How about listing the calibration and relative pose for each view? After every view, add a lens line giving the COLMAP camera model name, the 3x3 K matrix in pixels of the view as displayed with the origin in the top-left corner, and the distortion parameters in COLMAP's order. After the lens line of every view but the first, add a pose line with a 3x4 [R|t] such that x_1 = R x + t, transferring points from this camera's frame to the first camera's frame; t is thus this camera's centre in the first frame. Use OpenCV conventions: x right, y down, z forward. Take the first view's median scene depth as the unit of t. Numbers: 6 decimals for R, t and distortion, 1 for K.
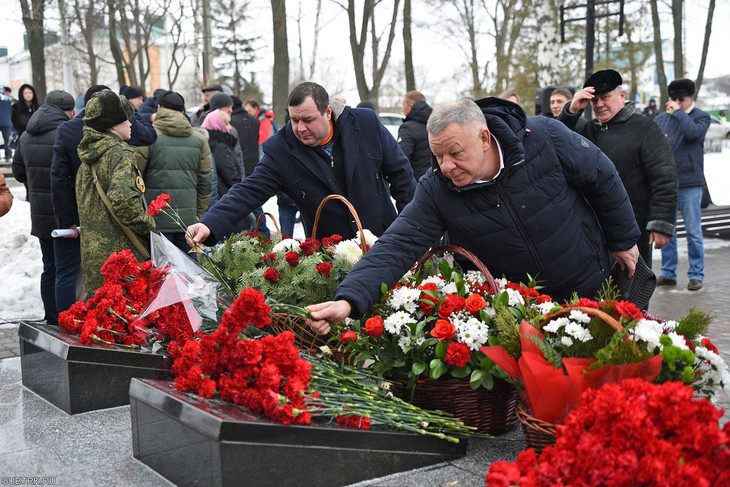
lens RADIAL K [[946.6, 0, 365.0], [0, 946.6, 243.5], [0, 0, 1]] dist [0.027534, 0.064814]
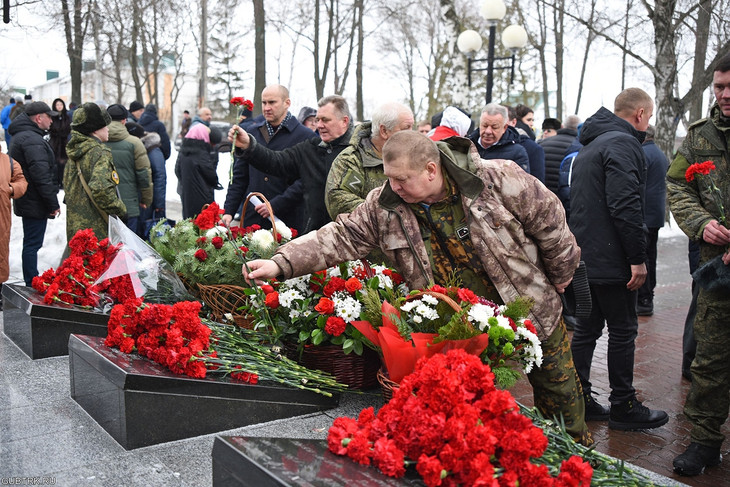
lens RADIAL K [[725.1, 0, 365.0], [0, 725.1, 243.5], [0, 0, 1]] dist [-0.136363, 0.199811]
pose [[0.997447, 0.044095, 0.056170, 0.075777], [-0.044882, 0.998910, 0.012825, -0.004102], [-0.055544, -0.015314, 0.998339, 0.054724]]
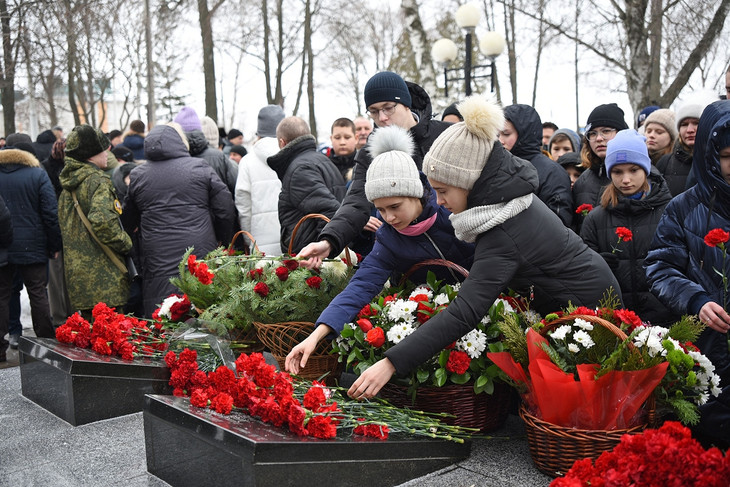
lens RADIAL K [[744.3, 0, 365.0], [0, 744.3, 243.5], [0, 0, 1]] dist [-0.132999, 0.201170]
pose [[0.991988, -0.010032, 0.125933, -0.105987], [0.012469, 0.999750, -0.018578, -0.001276], [-0.125715, 0.020000, 0.991865, 0.184345]]
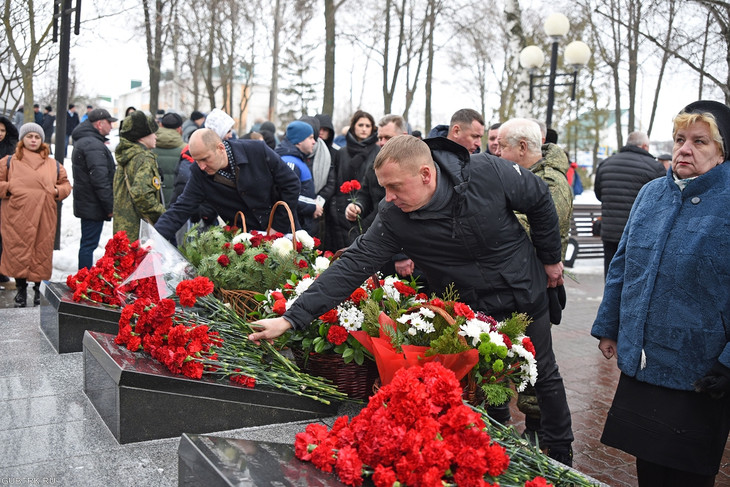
lens RADIAL K [[721.2, 0, 365.0], [0, 721.2, 243.5], [0, 0, 1]] dist [-0.137570, 0.188098]
pose [[0.995950, 0.079889, -0.041240, 0.157536], [-0.079885, 0.996803, 0.001750, -0.007423], [0.041248, 0.001552, 0.999148, 0.050081]]
